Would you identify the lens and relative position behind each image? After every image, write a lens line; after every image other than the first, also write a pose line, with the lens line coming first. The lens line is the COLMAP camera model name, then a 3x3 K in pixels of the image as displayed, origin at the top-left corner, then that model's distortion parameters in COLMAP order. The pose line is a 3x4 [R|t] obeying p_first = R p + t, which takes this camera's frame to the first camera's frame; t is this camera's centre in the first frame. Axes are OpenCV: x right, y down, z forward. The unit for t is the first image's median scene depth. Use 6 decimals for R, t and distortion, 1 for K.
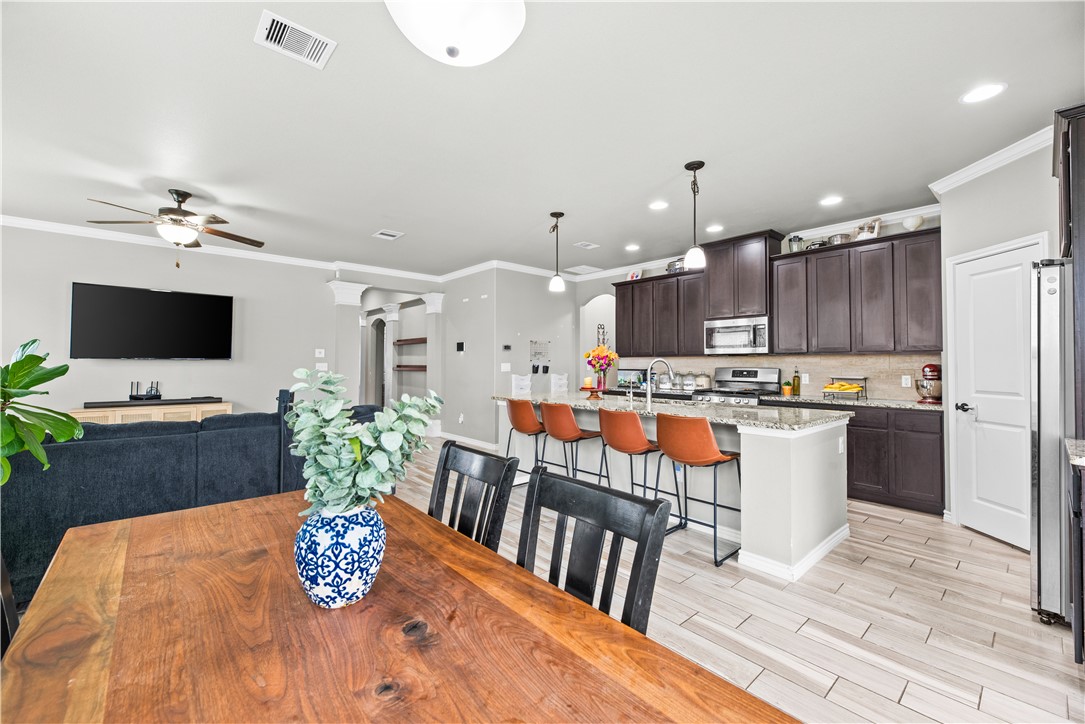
lens RADIAL K [[438.6, 0, 543.5], [0, 438.6, 355.4], [0, 0, 1]] dist [0.001488, -0.000150]
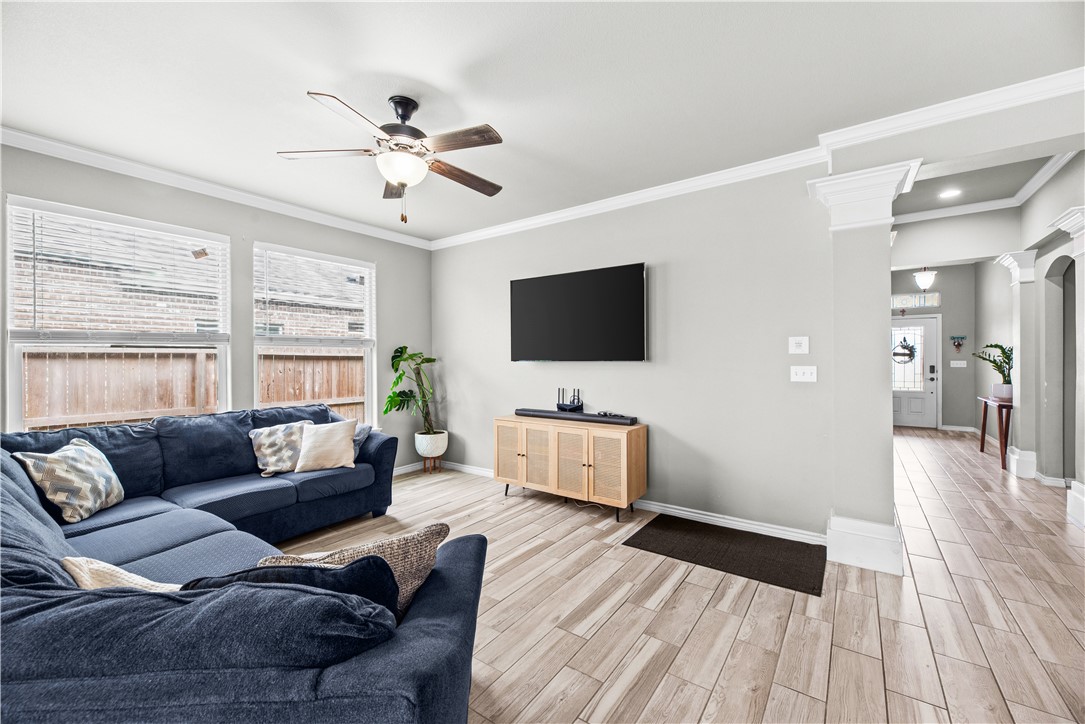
lens RADIAL K [[438.6, 0, 540.6], [0, 438.6, 359.0], [0, 0, 1]] dist [0.001488, -0.000150]
pose [[0.208356, -0.004197, -0.978044, -0.134890], [0.026363, 0.999652, 0.001327, 0.002330], [0.977698, -0.026061, 0.208394, 0.835438]]
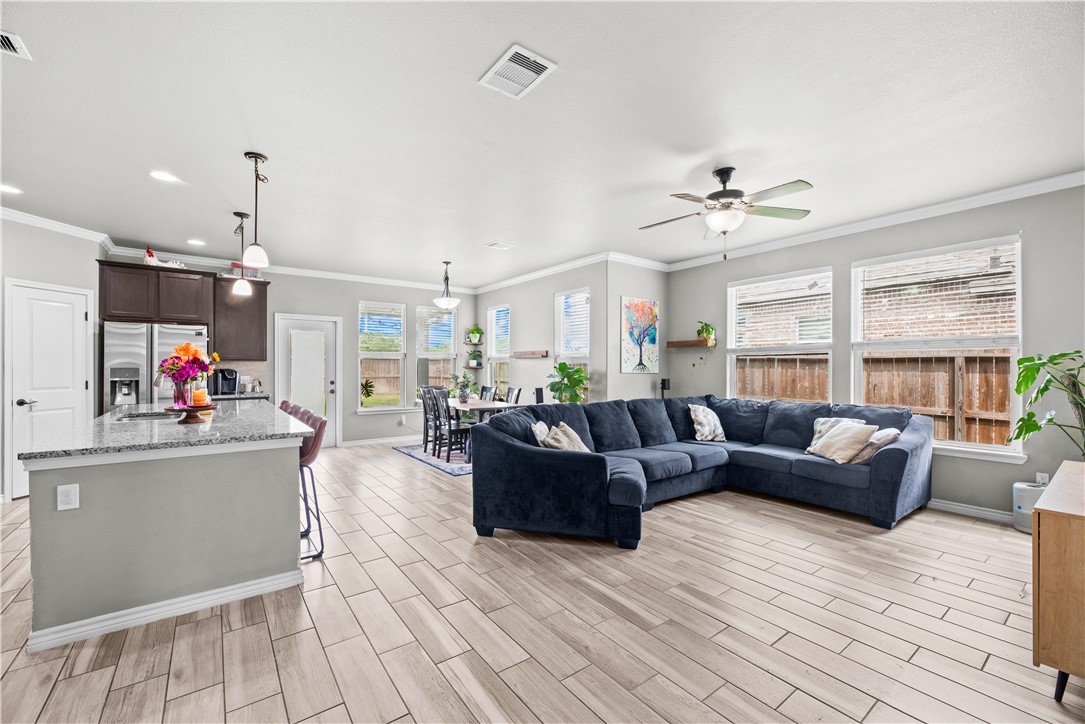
lens RADIAL K [[439.7, 0, 535.9], [0, 439.7, 365.1], [0, 0, 1]] dist [0.001654, -0.000329]
pose [[-0.994715, -0.004494, 0.102581, -0.448301], [-0.006859, 0.999719, -0.022710, 0.021473], [-0.102450, -0.023294, -0.994465, 1.506088]]
